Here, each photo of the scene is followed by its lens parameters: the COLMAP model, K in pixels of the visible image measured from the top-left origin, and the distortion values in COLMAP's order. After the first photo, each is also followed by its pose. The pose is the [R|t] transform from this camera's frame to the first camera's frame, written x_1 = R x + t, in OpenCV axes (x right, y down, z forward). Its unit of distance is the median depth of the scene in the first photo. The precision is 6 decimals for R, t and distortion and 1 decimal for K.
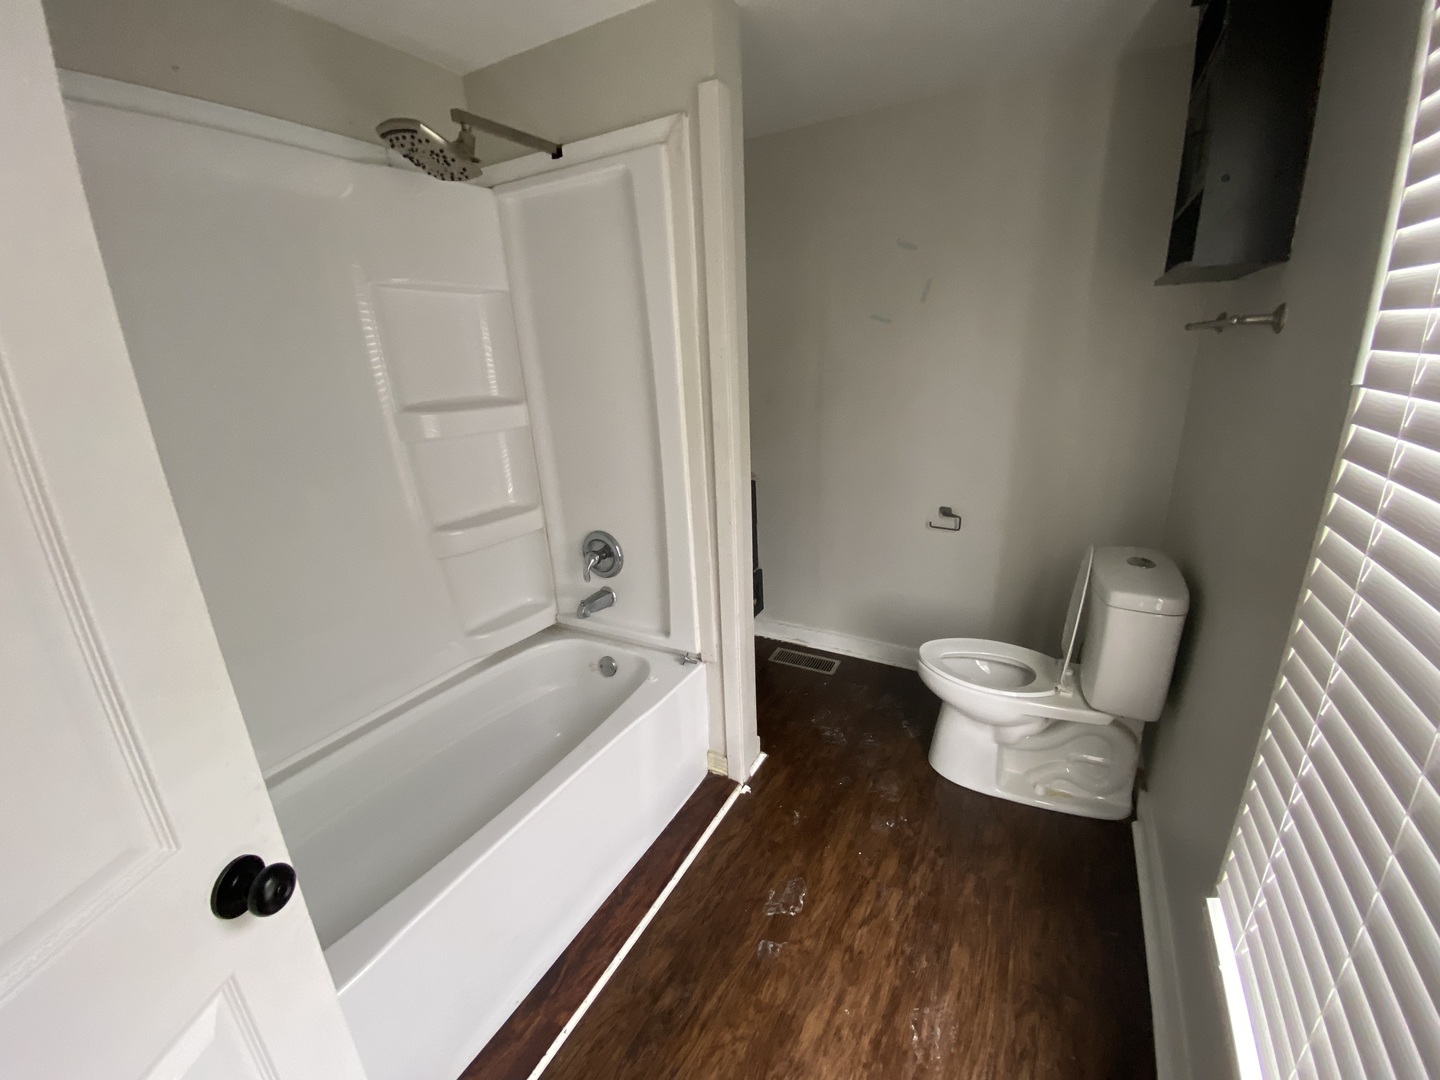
lens RADIAL K [[595.0, 0, 711.4], [0, 595.0, 539.2], [0, 0, 1]] dist [-0.009750, -0.002973]
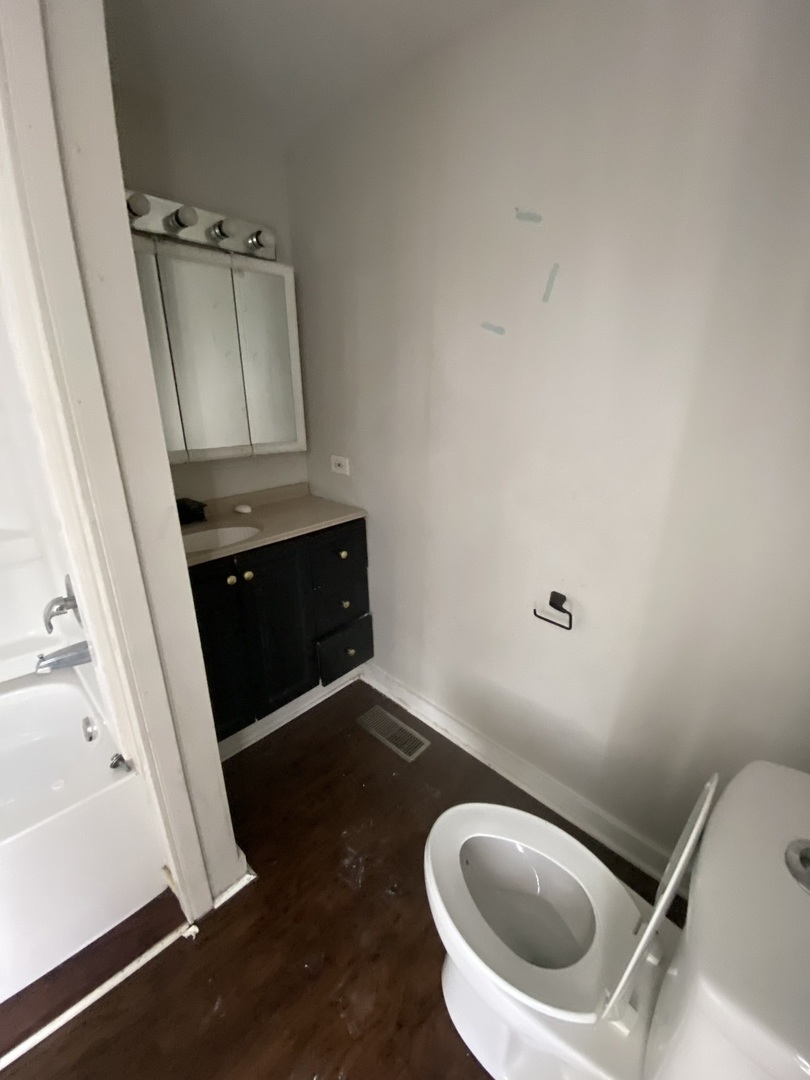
lens RADIAL K [[446.3, 0, 411.3], [0, 446.3, 536.2], [0, 0, 1]] dist [-0.009750, -0.002973]
pose [[0.966813, 0.130144, -0.219854, 0.373750], [-0.123824, 0.991400, 0.042347, -0.141588], [0.223475, -0.013718, 0.974613, 0.486030]]
